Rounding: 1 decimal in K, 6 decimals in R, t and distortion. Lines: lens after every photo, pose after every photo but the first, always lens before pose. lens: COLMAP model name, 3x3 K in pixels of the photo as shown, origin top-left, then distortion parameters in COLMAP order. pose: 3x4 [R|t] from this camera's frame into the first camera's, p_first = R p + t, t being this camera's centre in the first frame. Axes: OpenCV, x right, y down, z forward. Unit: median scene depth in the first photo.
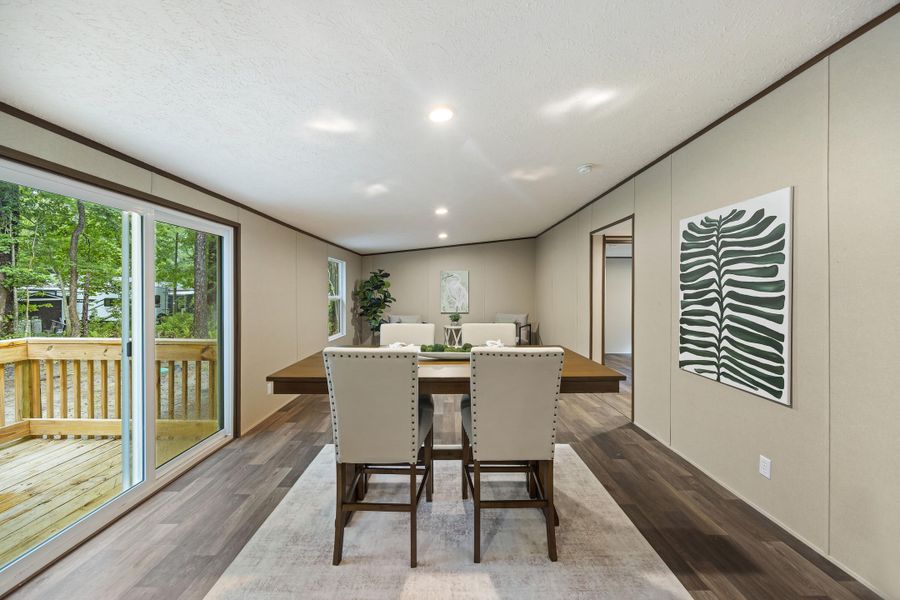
lens RADIAL K [[342.3, 0, 451.3], [0, 342.3, 293.3], [0, 0, 1]] dist [-0.008133, 0.000038]
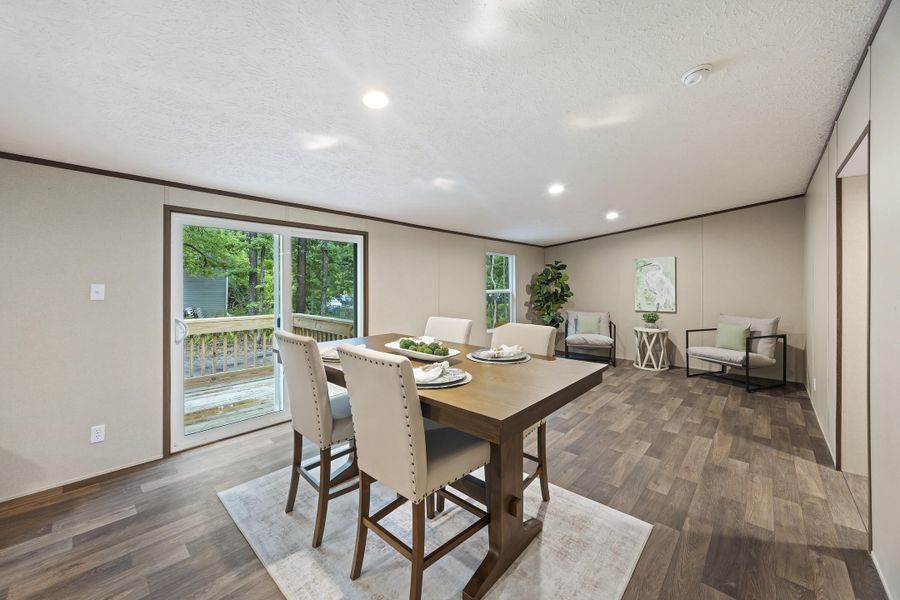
lens RADIAL K [[342.6, 0, 448.5], [0, 342.6, 284.9], [0, 0, 1]] dist [-0.007166, 0.000038]
pose [[0.728932, -0.004434, -0.684572, 0.590217], [0.000109, 0.999980, -0.006361, 0.003007], [0.684586, 0.004562, 0.728918, 0.333311]]
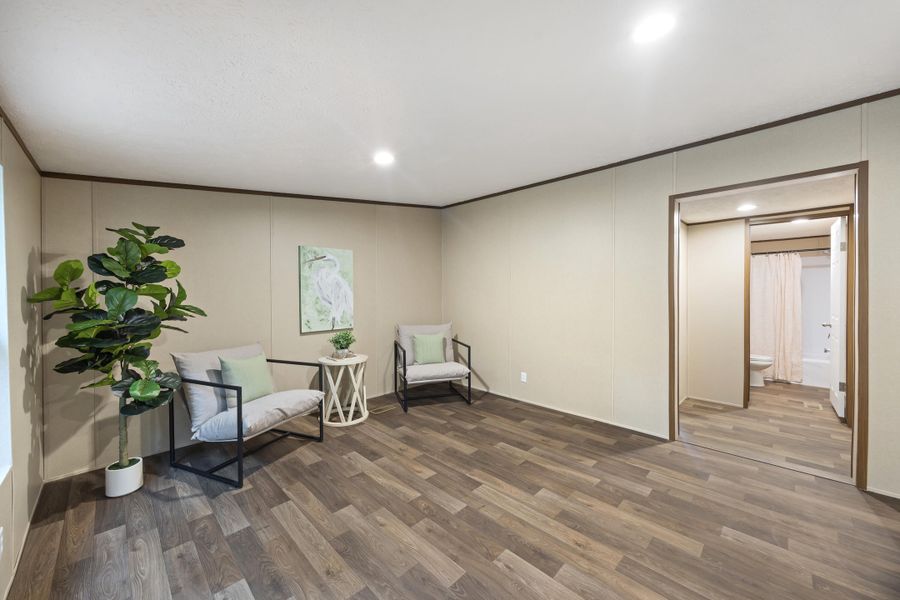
lens RADIAL K [[337.1, 0, 449.1], [0, 337.1, 302.8], [0, 0, 1]] dist [-0.002878, -0.000051]
pose [[0.712240, -0.030711, 0.701264, -0.631066], [0.009902, 0.999383, 0.033710, -0.000874], [-0.701866, -0.017065, 0.712105, 1.525703]]
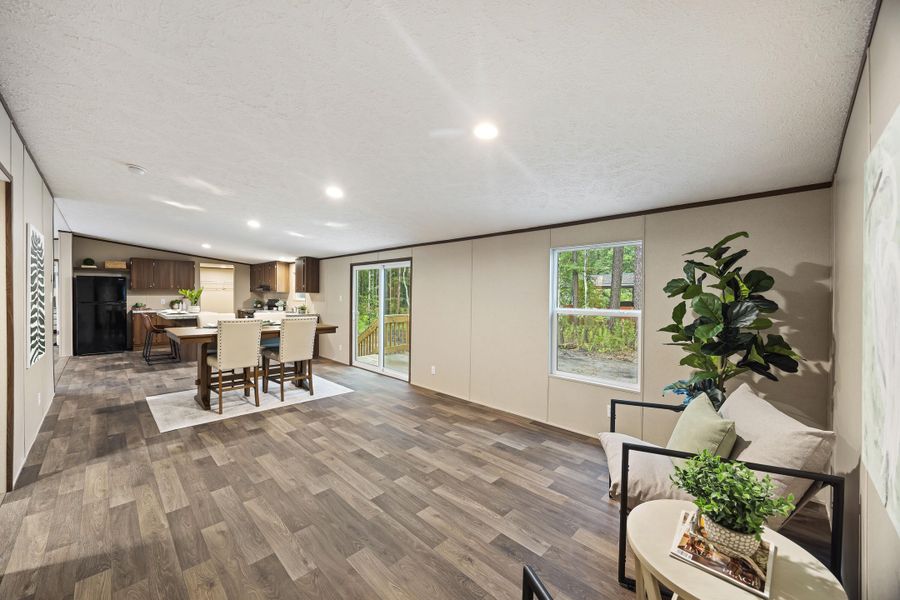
lens RADIAL K [[342.3, 0, 451.3], [0, 342.3, 293.3], [0, 0, 1]] dist [-0.008133, 0.000038]
pose [[-0.702448, -0.013626, -0.711604, 0.557361], [-0.016184, 0.999864, -0.003169, -0.028372], [0.711551, 0.009290, -0.702573, 2.884774]]
